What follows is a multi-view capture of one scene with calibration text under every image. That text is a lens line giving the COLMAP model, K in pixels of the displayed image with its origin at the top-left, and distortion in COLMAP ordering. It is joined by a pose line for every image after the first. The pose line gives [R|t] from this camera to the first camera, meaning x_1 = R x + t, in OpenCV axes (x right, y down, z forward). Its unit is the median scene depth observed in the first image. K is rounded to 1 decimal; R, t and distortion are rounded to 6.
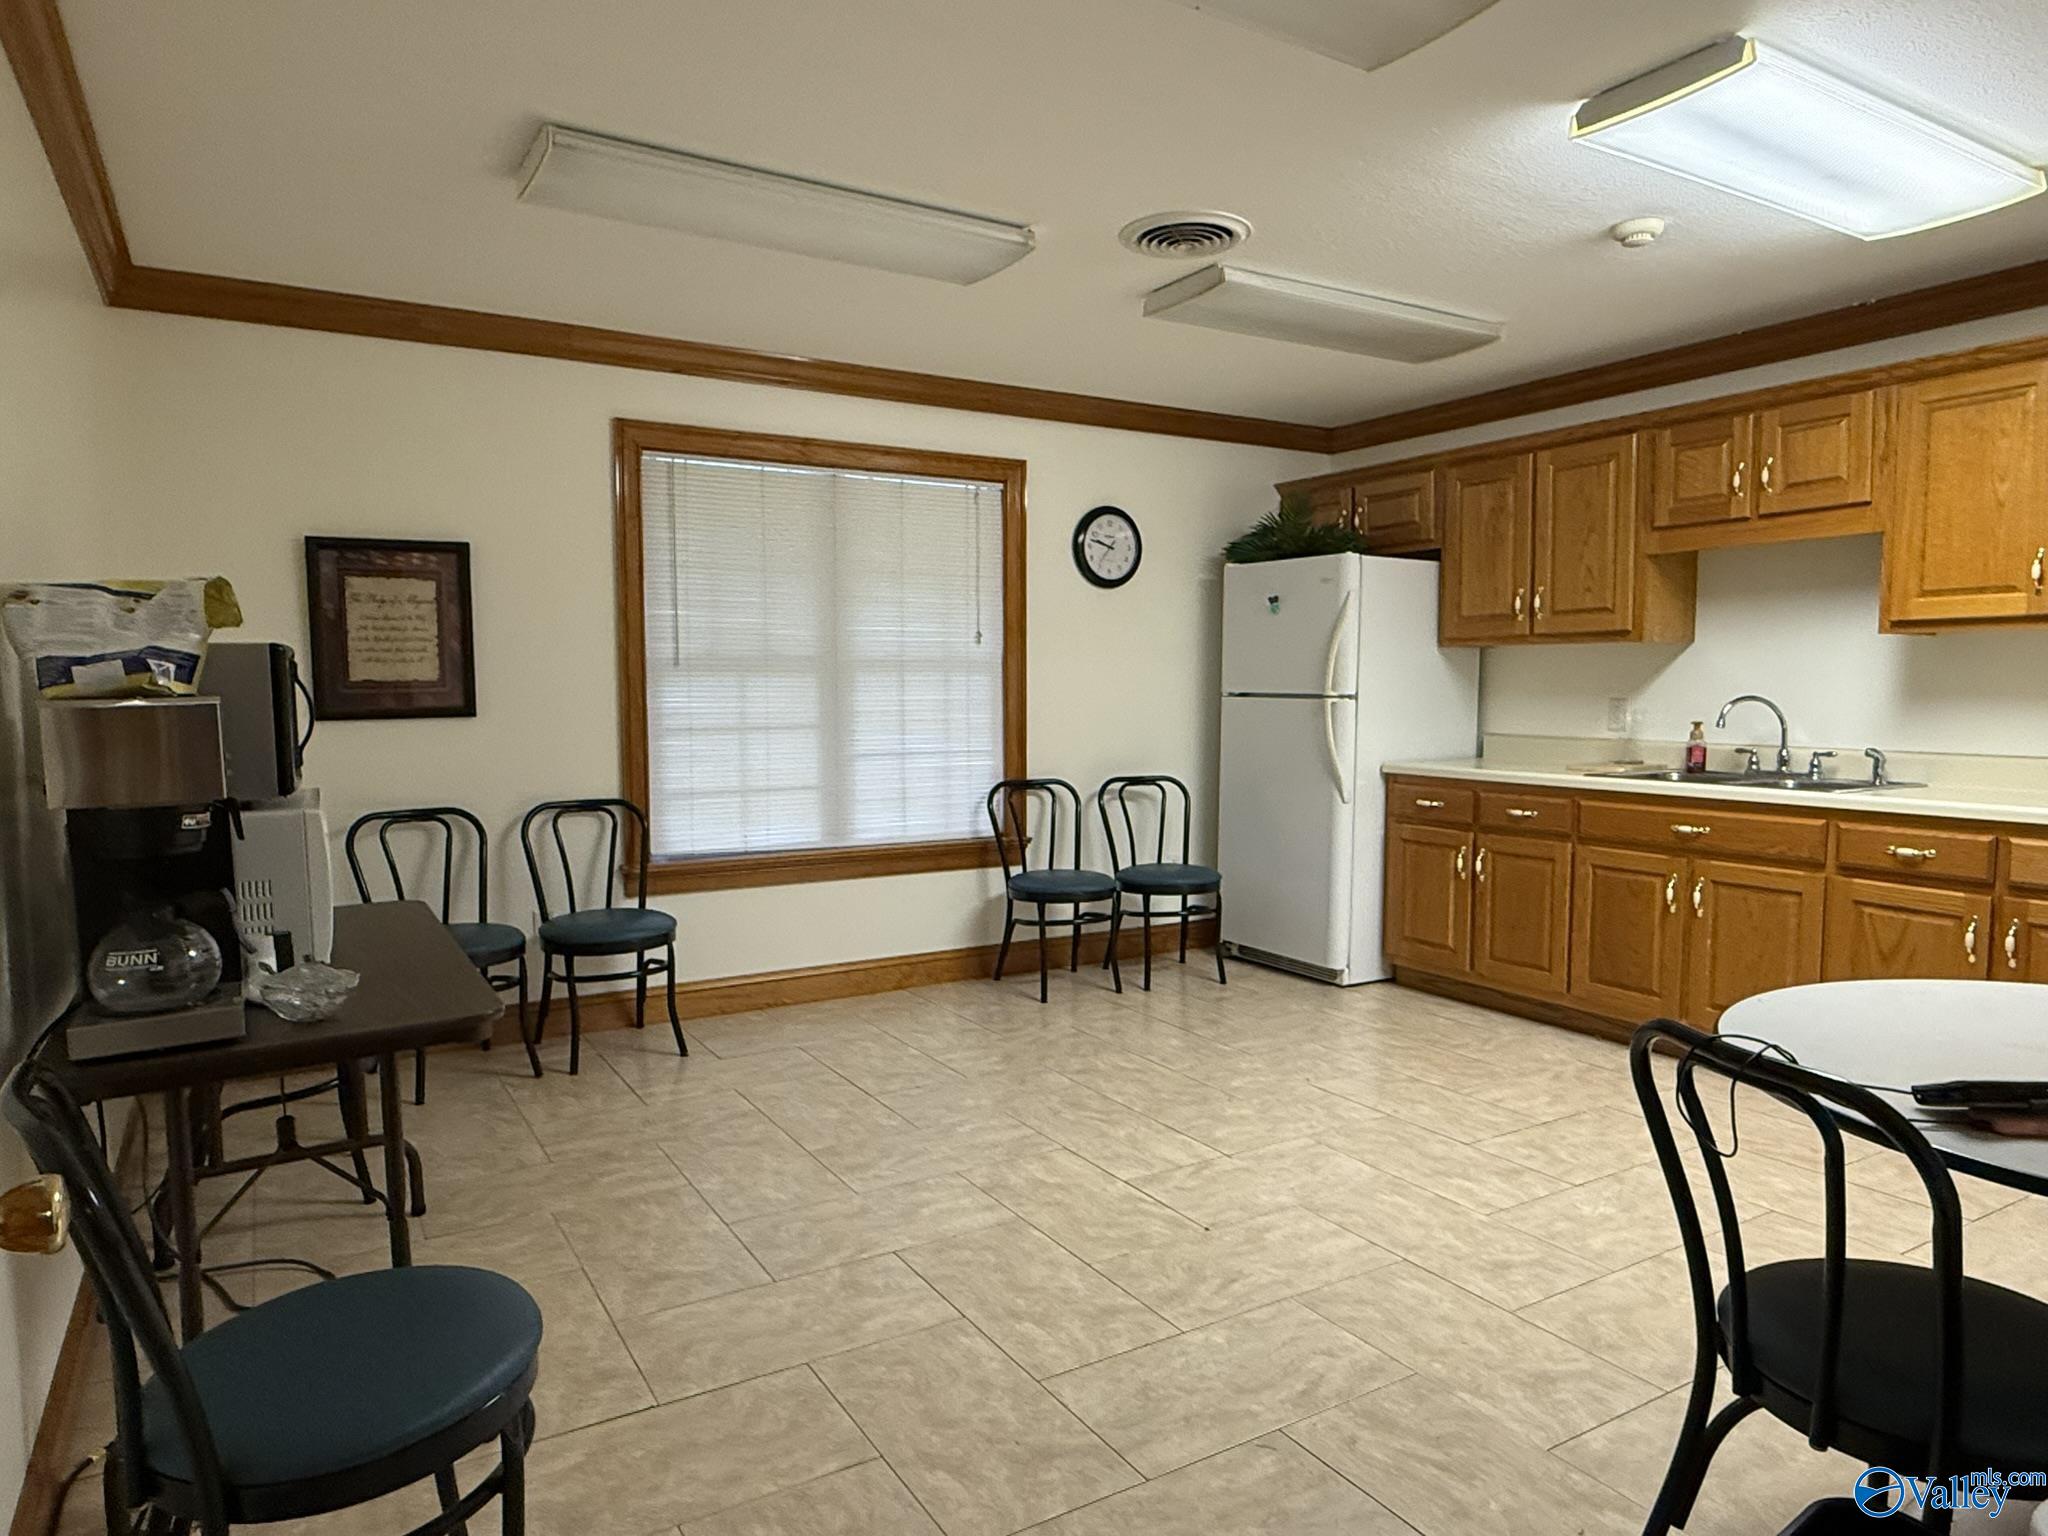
lens RADIAL K [[1279.1, 0, 1015.3], [0, 1279.1, 777.3], [0, 0, 1]] dist [0.004220, -0.000599]
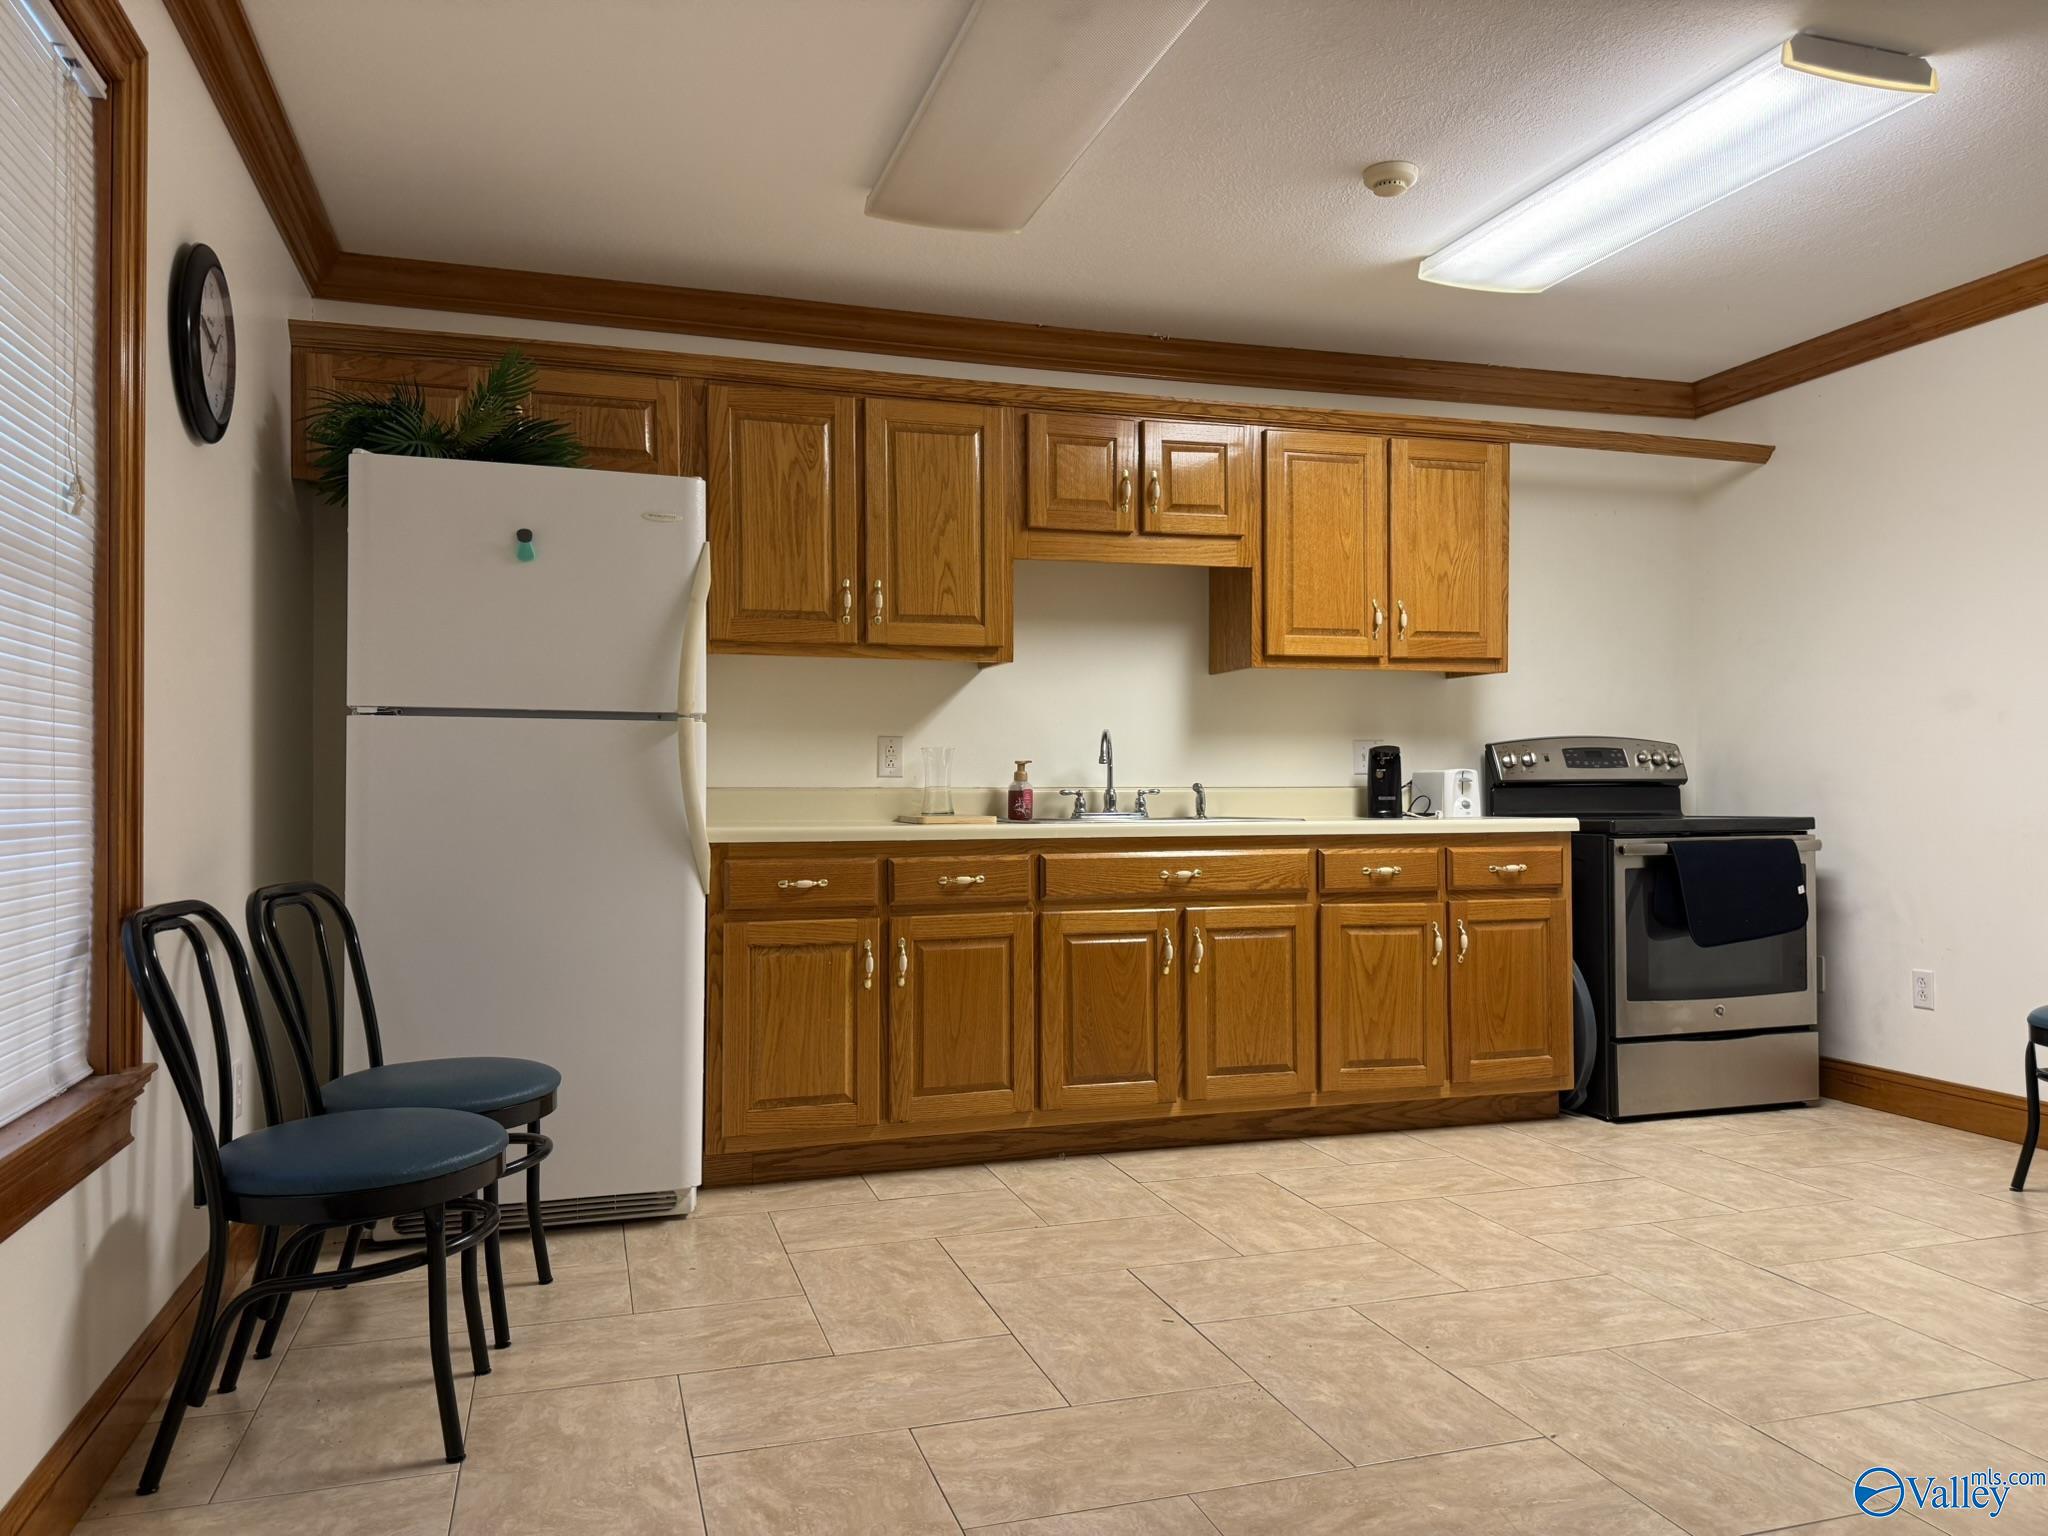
lens RADIAL K [[1439.2, 0, 1024.0], [0, 1439.2, 768.0], [0, 0, 1]] dist [0.101296, -0.161331]
pose [[0.227455, 0.018007, 0.973622, -0.413672], [0.075900, 0.996459, -0.036161, -0.003724], [-0.970826, 0.082123, 0.225282, 0.797580]]
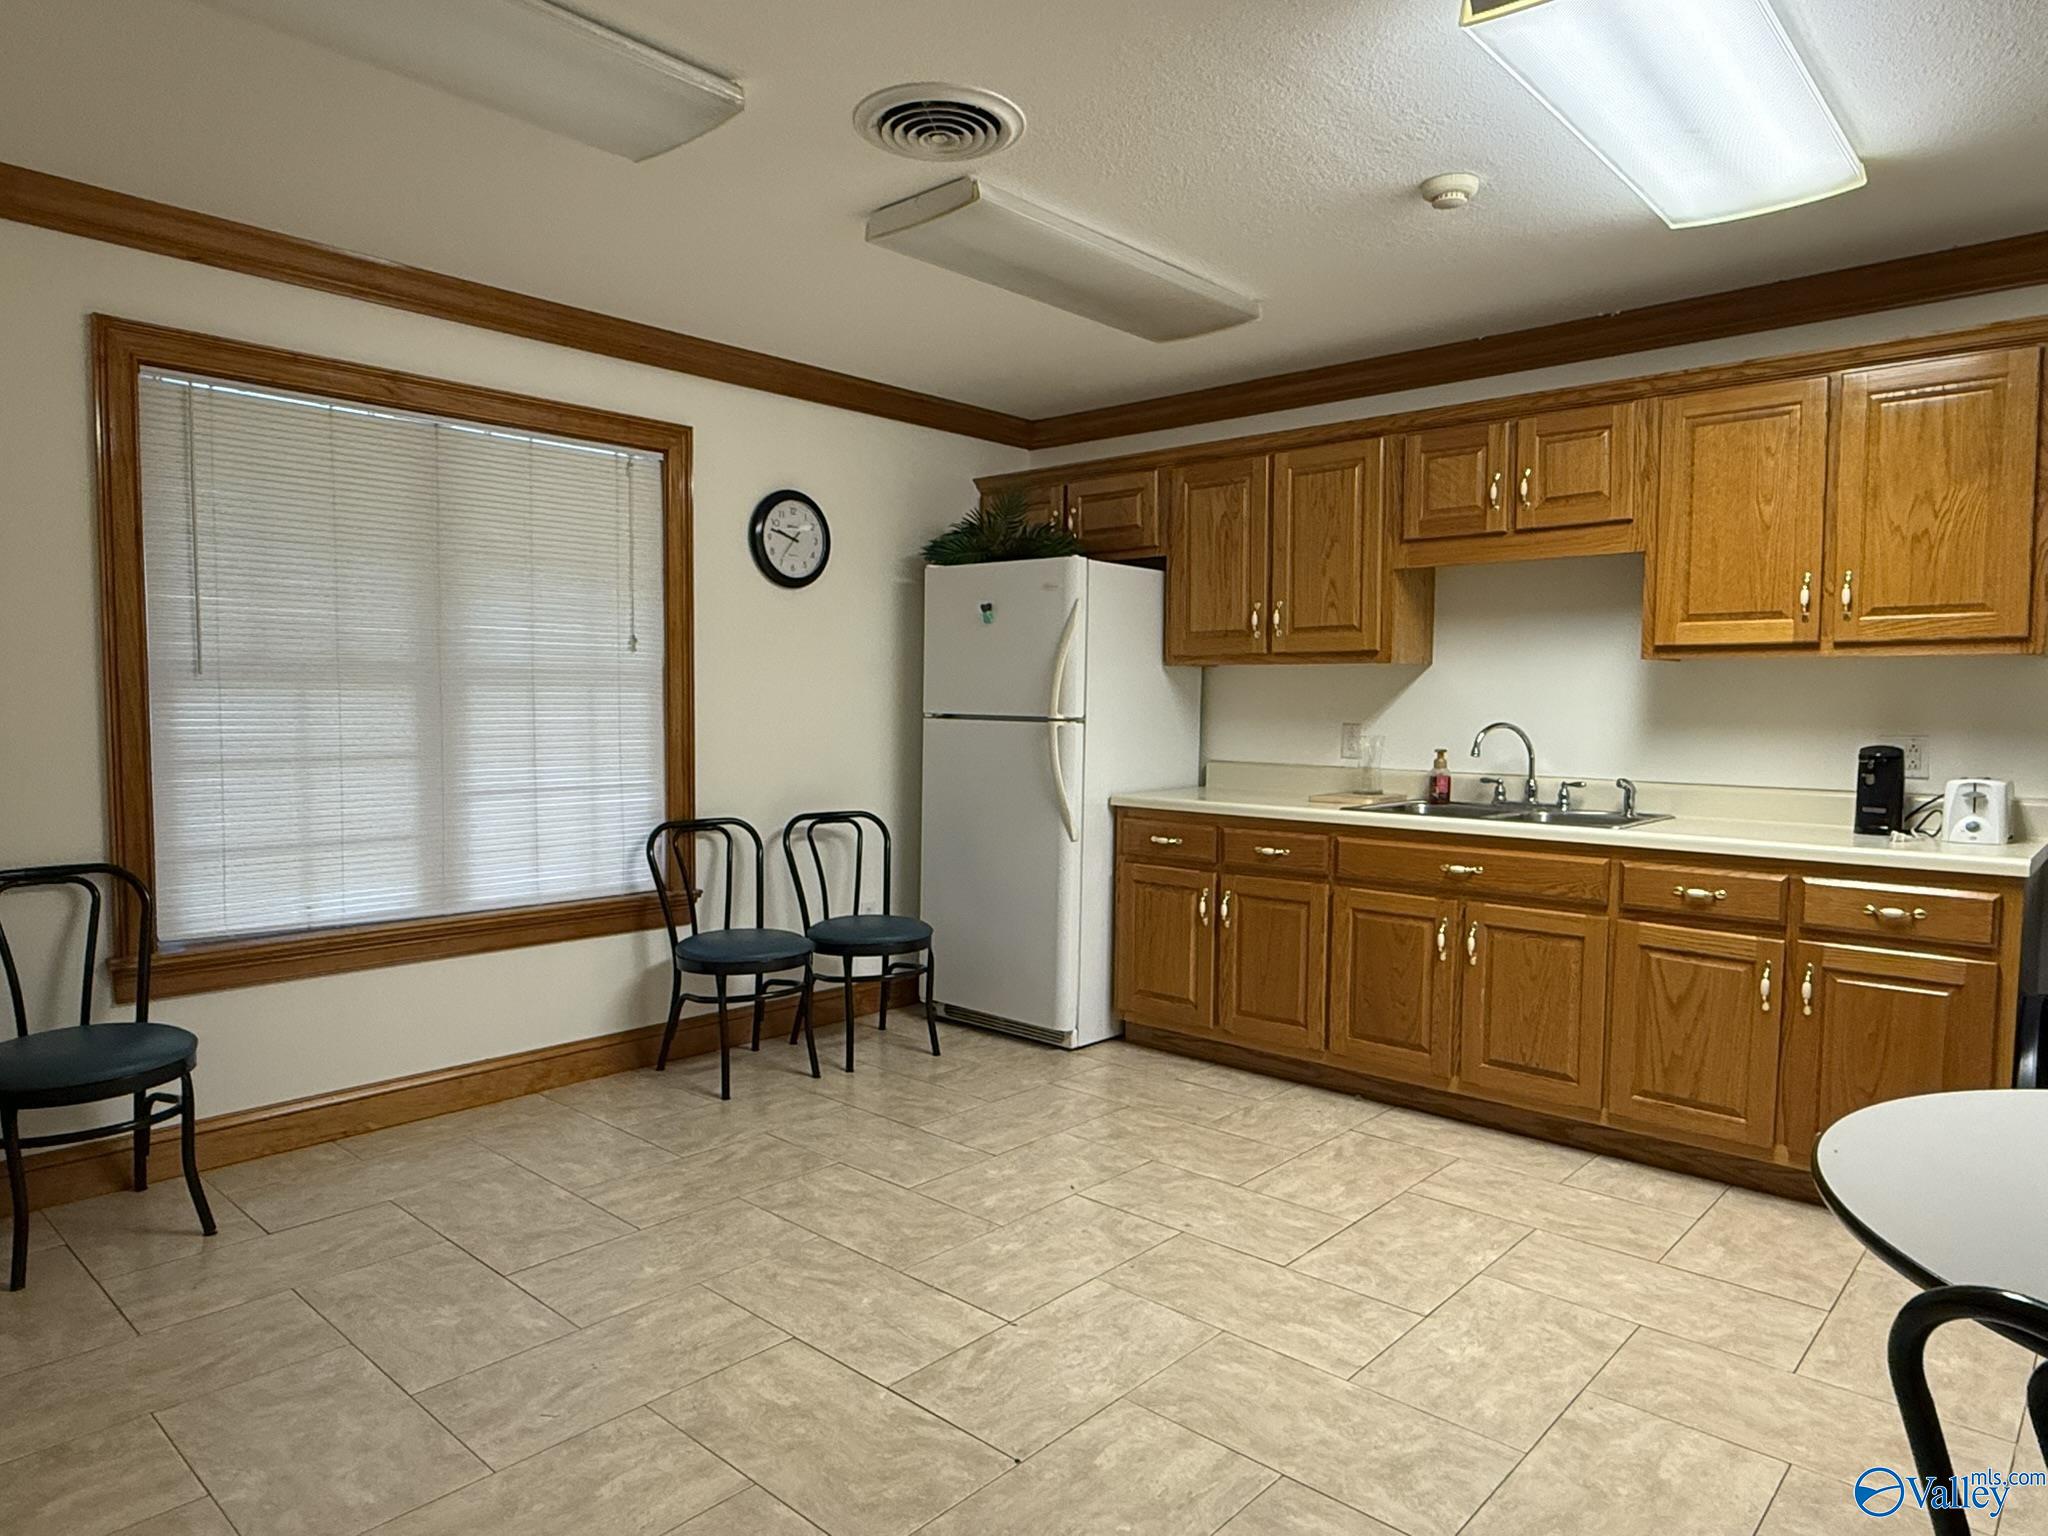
lens RADIAL K [[1279.1, 0, 1015.3], [0, 1279.1, 777.3], [0, 0, 1]] dist [0.004220, -0.000599]
pose [[0.957310, -0.008221, 0.288948, -0.037863], [0.011431, 0.999890, -0.009424, -0.018045], [-0.288839, 0.012324, 0.957299, 0.196691]]
